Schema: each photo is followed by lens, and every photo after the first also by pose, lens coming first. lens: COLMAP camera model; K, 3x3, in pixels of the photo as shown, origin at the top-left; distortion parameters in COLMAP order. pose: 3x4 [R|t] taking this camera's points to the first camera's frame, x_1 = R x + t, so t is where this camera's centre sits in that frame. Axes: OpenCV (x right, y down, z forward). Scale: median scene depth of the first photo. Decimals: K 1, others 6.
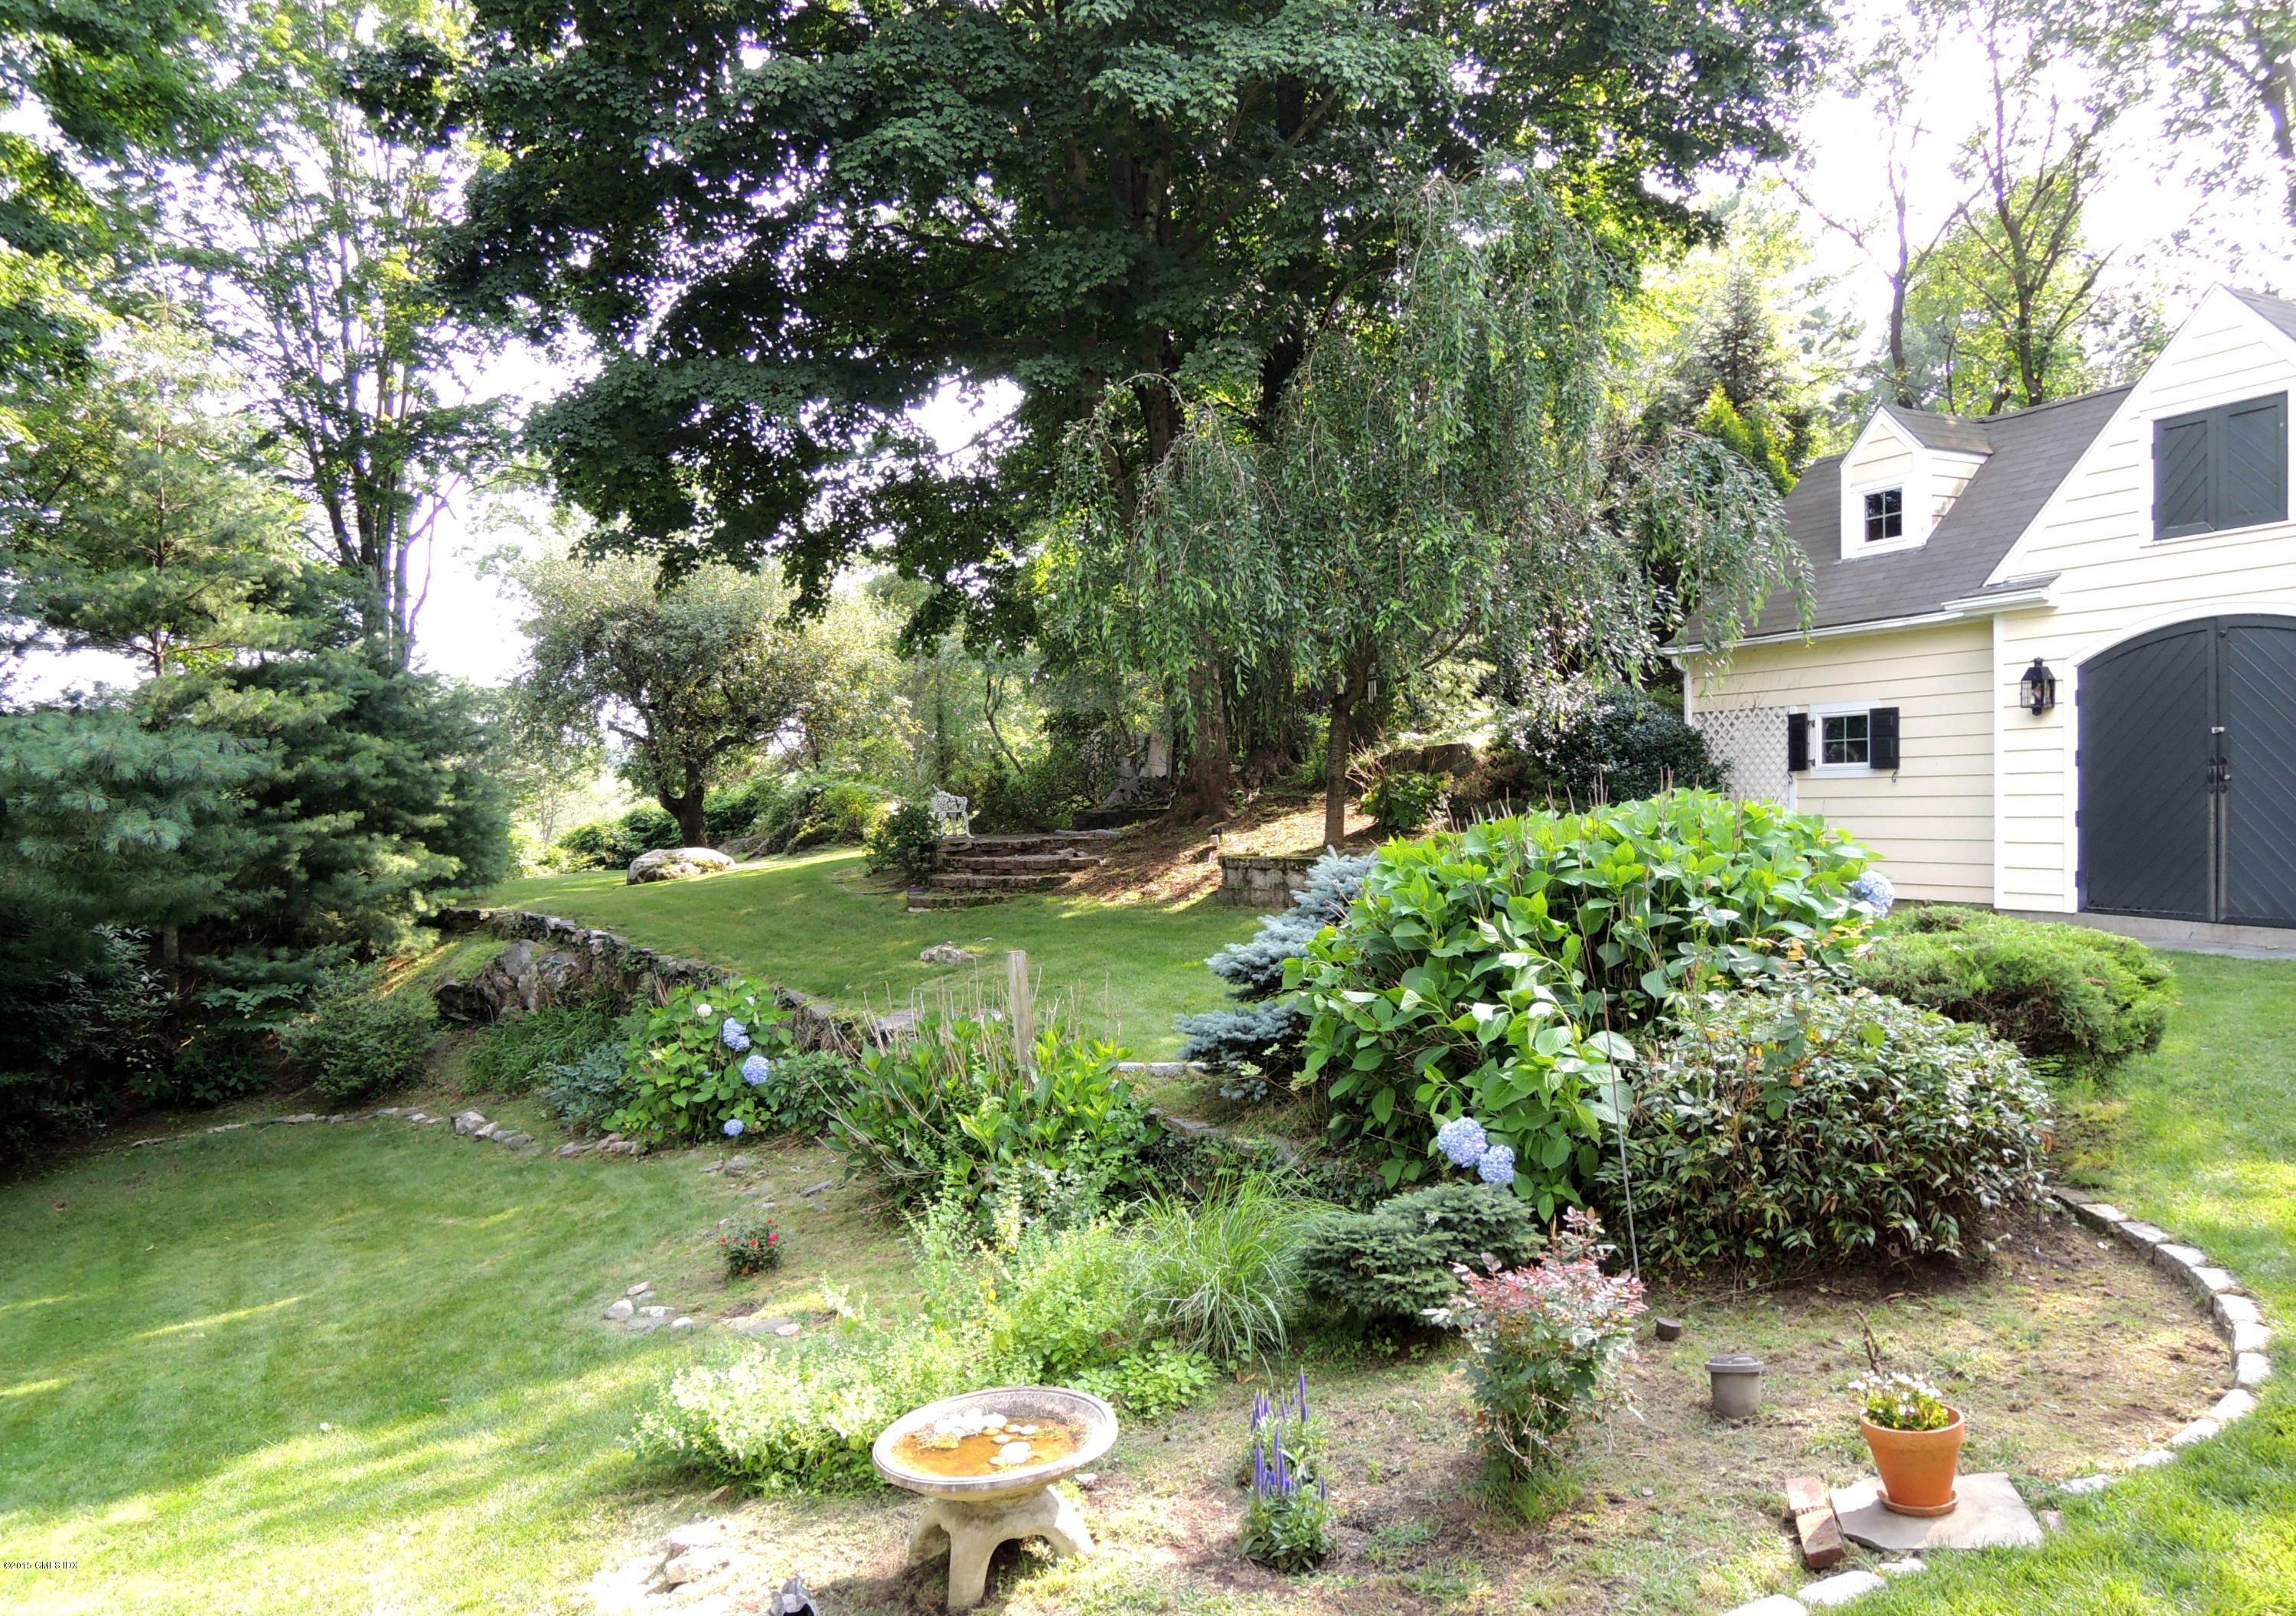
lens RADIAL K [[1631.5, 0, 1133.3], [0, 1631.5, 809.6], [0, 0, 1]] dist [-0.008762, -0.000399]
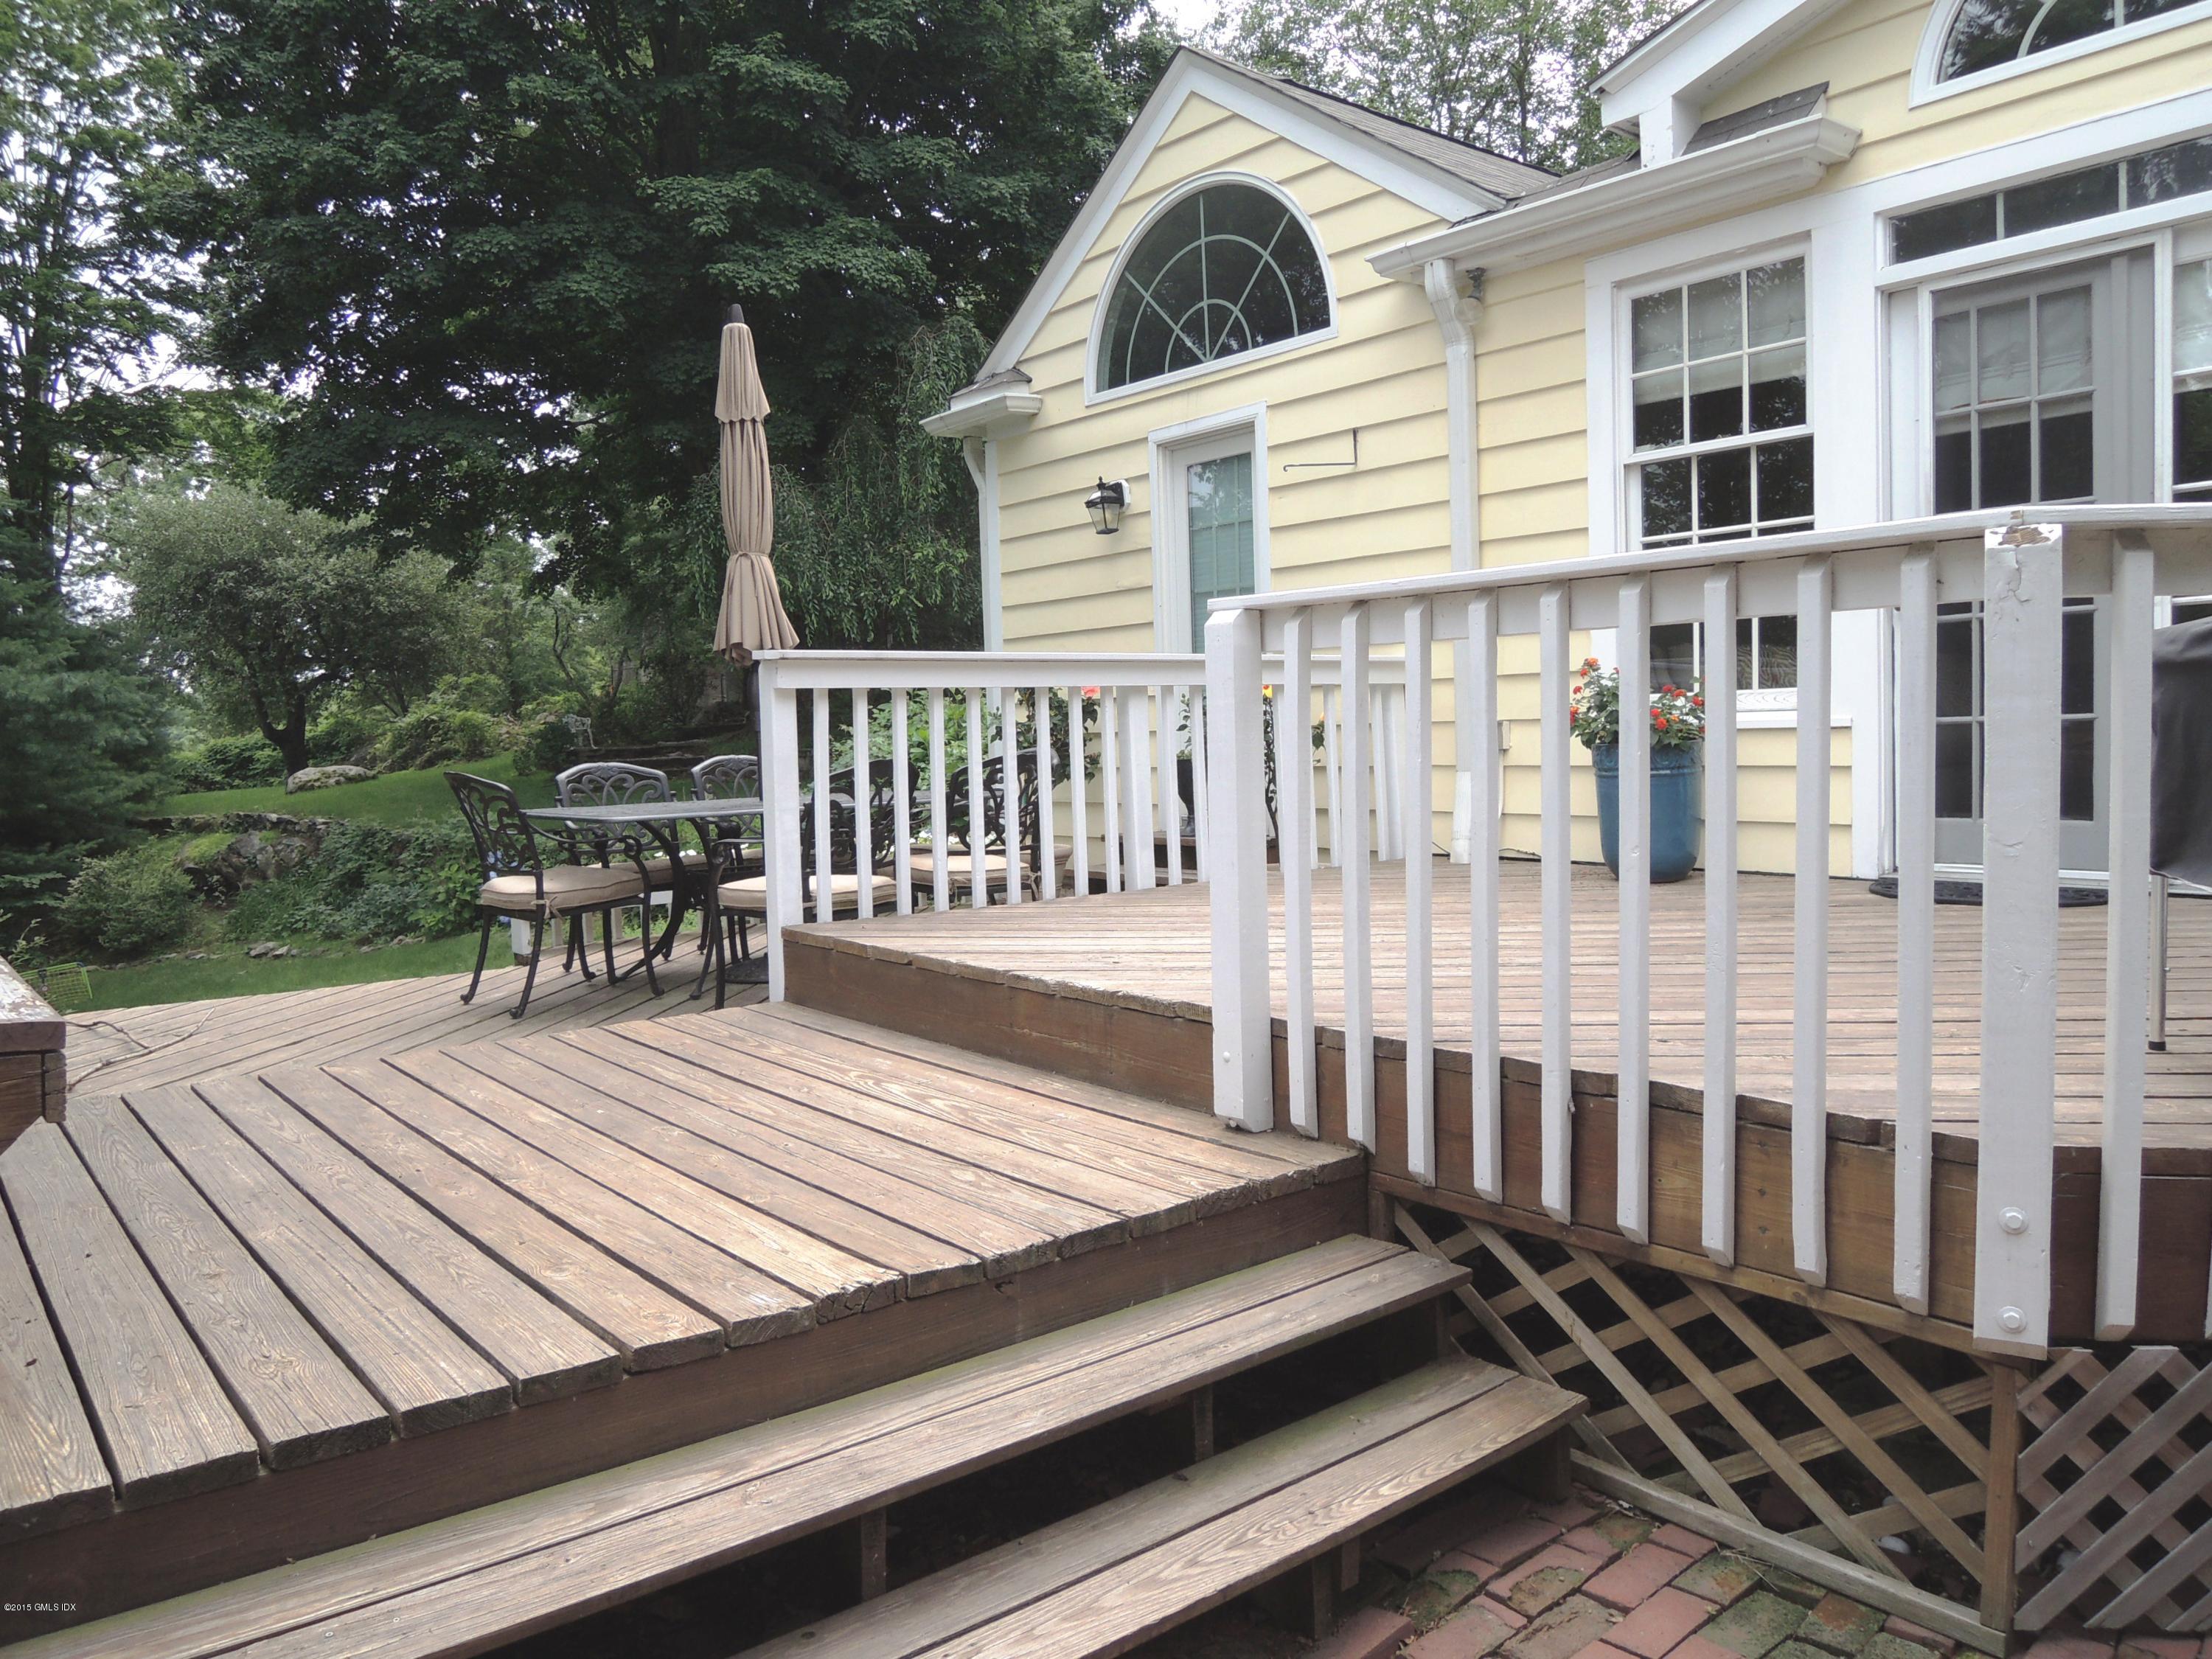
lens RADIAL K [[1578.5, 0, 1103.1], [0, 1578.5, 831.7], [0, 0, 1]] dist [-0.009054, -0.007196]
pose [[0.962696, -0.033446, 0.268510, -0.062870], [0.017977, 0.998045, 0.059866, 0.020041], [-0.269987, -0.052806, 0.961415, -0.469934]]
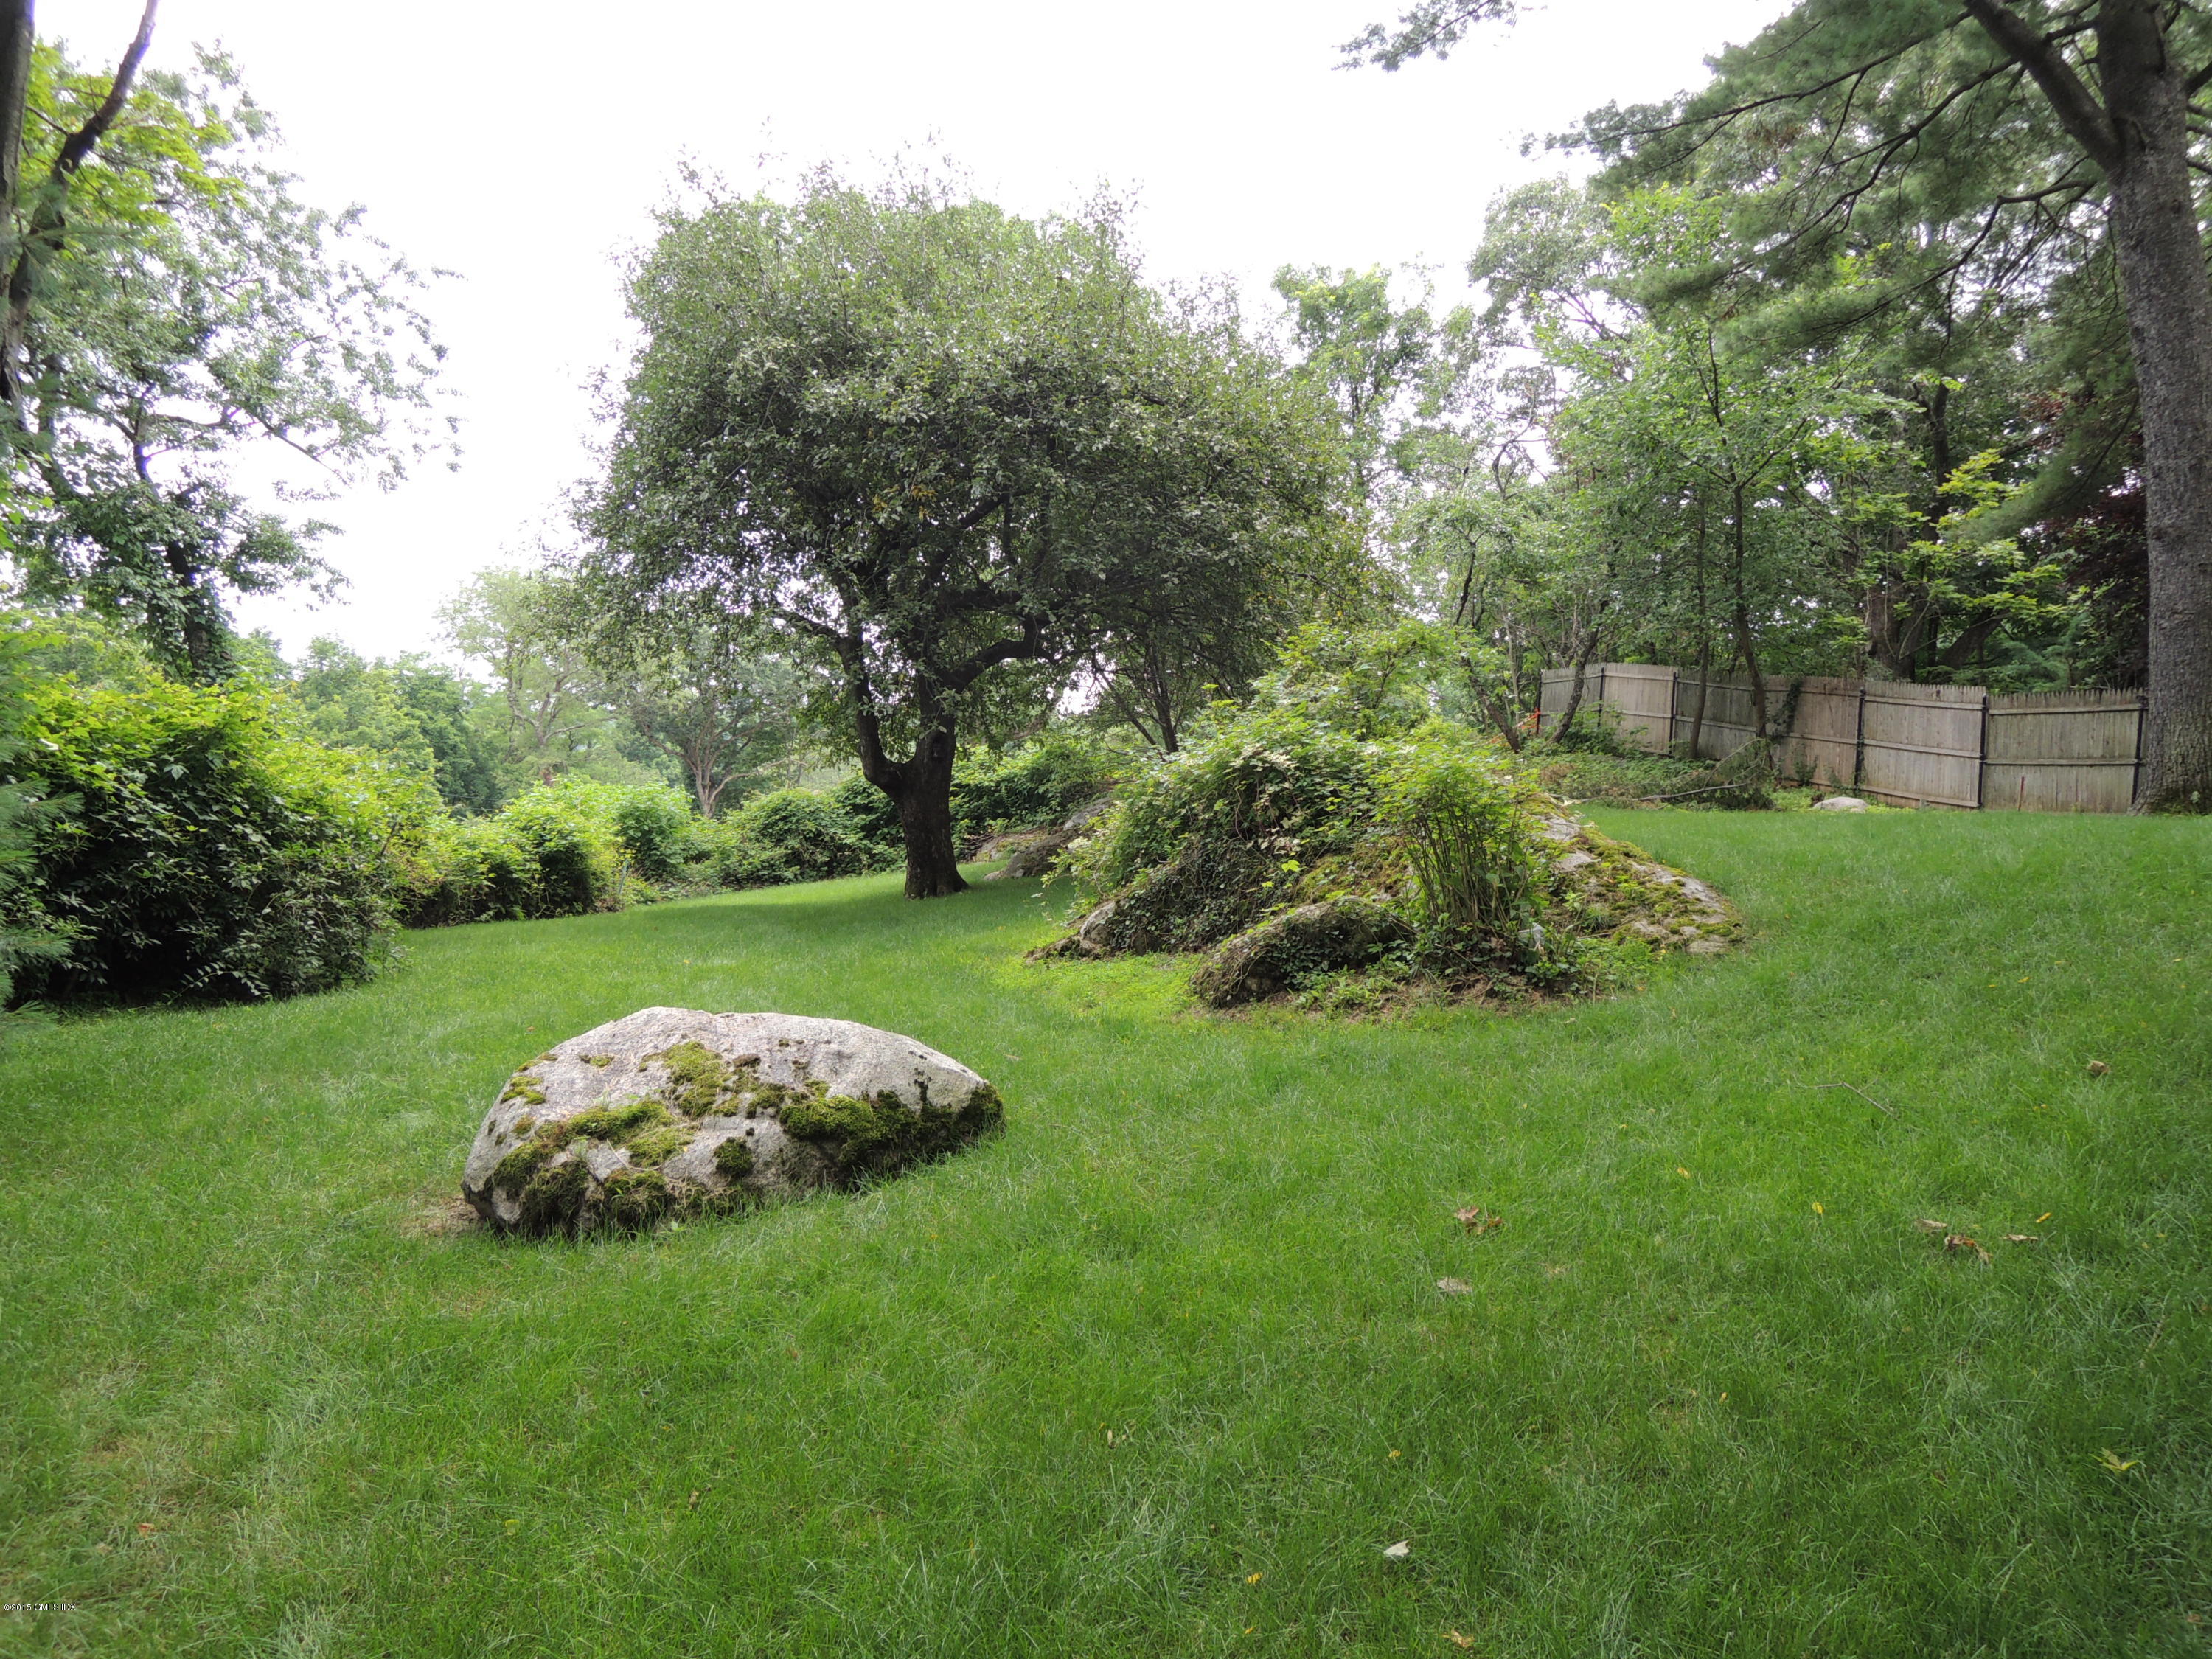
lens RADIAL K [[1578.5, 0, 1109.2], [0, 1578.5, 828.7], [0, 0, 1]] dist [-0.009054, -0.007196]
pose [[0.983463, 0.055629, -0.172356, -0.317348], [-0.050674, 0.998169, 0.033021, -0.013588], [0.173877, -0.023741, 0.984481, 1.268419]]
